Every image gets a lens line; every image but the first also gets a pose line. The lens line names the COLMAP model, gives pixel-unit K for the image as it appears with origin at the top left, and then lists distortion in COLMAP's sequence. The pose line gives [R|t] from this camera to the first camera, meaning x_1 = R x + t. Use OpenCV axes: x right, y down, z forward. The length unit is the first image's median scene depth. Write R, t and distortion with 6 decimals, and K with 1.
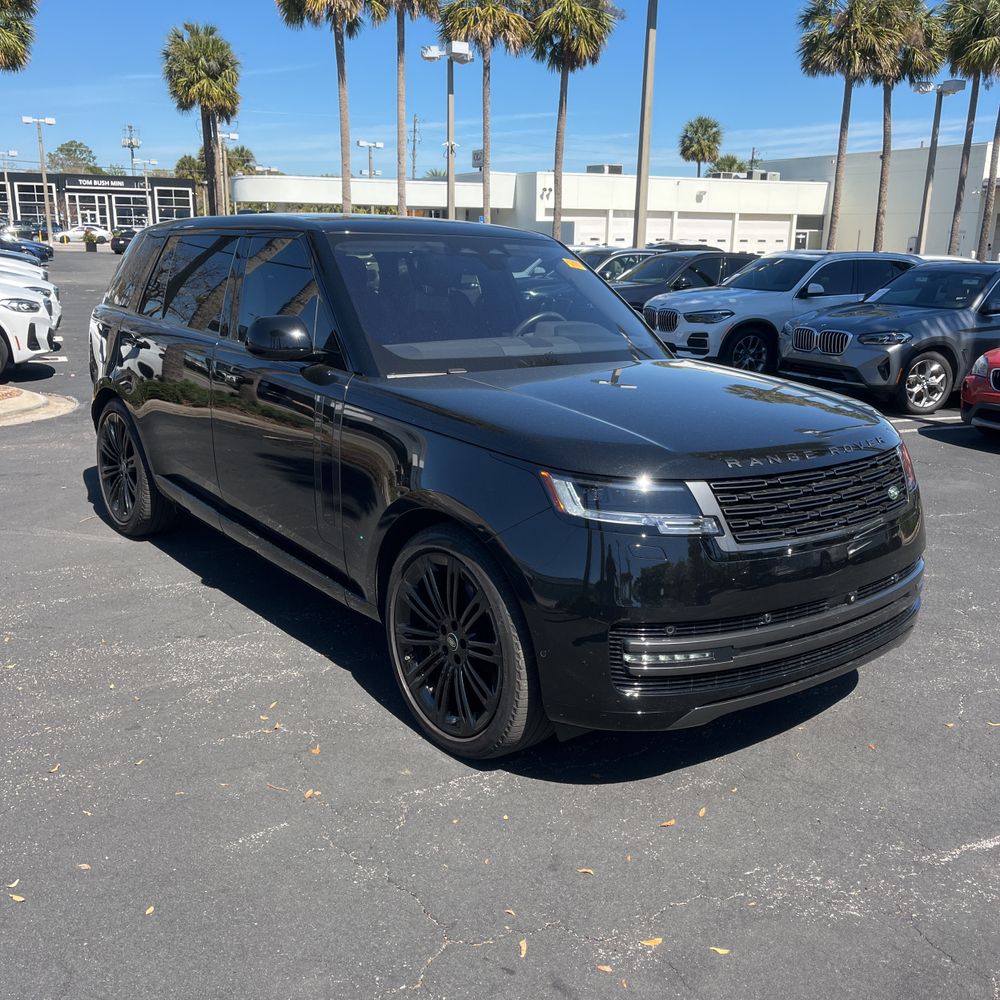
lens RADIAL K [[1015.7, 0, 500.0], [0, 1015.7, 500.0], [0, 0, 1]] dist [0.103925, -0.119522]
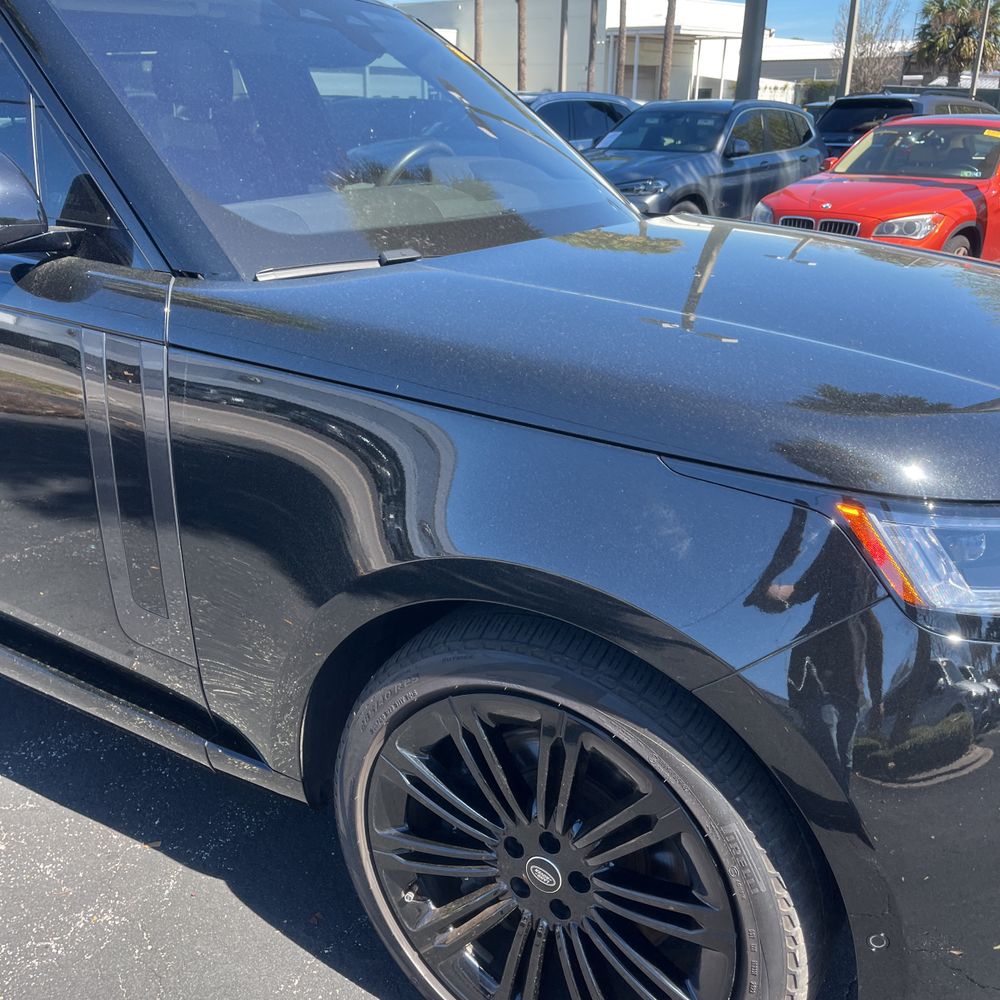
lens RADIAL K [[1021.1, 0, 500.0], [0, 1021.1, 500.0], [0, 0, 1]] dist [0.053068, -0.067974]
pose [[0.936588, -0.135044, 0.323368, -0.058574], [0.093807, 0.985705, 0.139950, -0.027236], [-0.337645, -0.100742, 0.935867, 0.186793]]
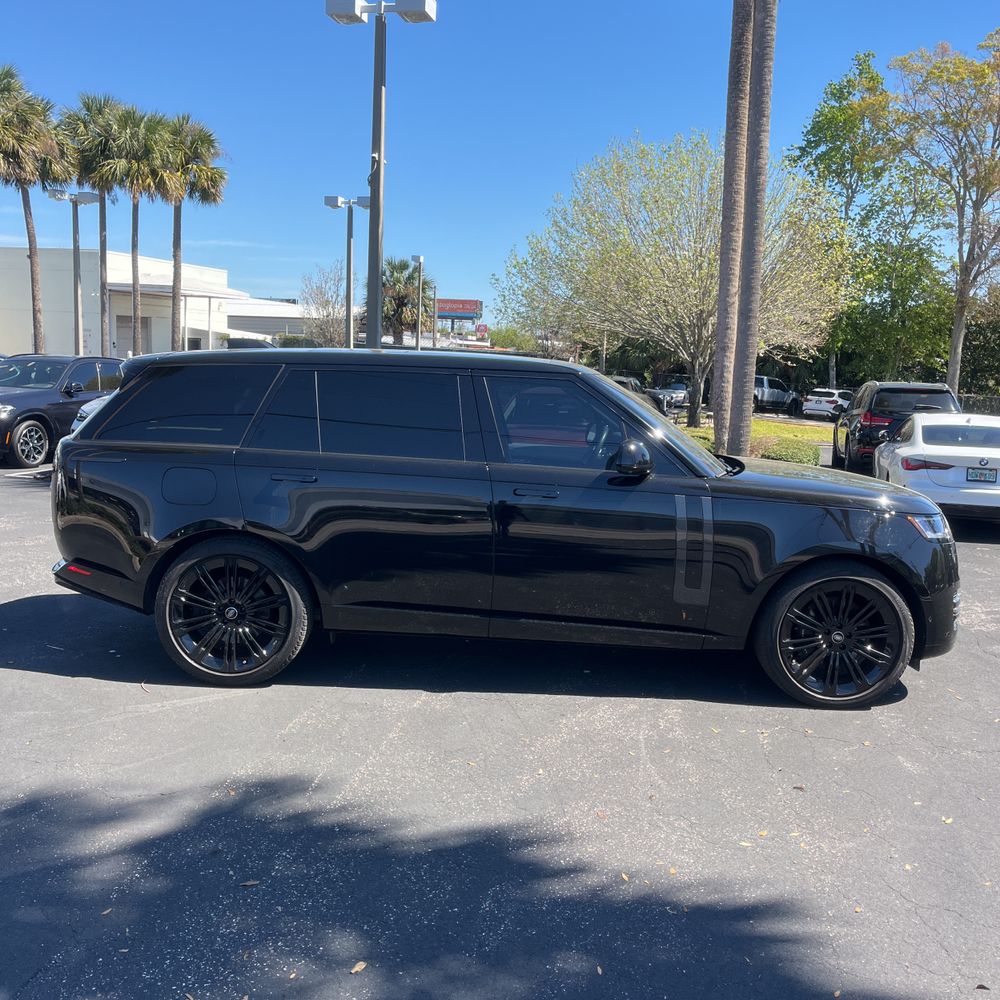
lens RADIAL K [[1034.0, 0, 500.0], [0, 1034.0, 500.0], [0, 0, 1]] dist [0.092356, -0.119496]
pose [[0.623754, -0.104399, 0.774617, -0.498288], [0.170338, 0.985376, -0.004360, -0.047526], [-0.762834, 0.134666, 0.632416, 0.108086]]
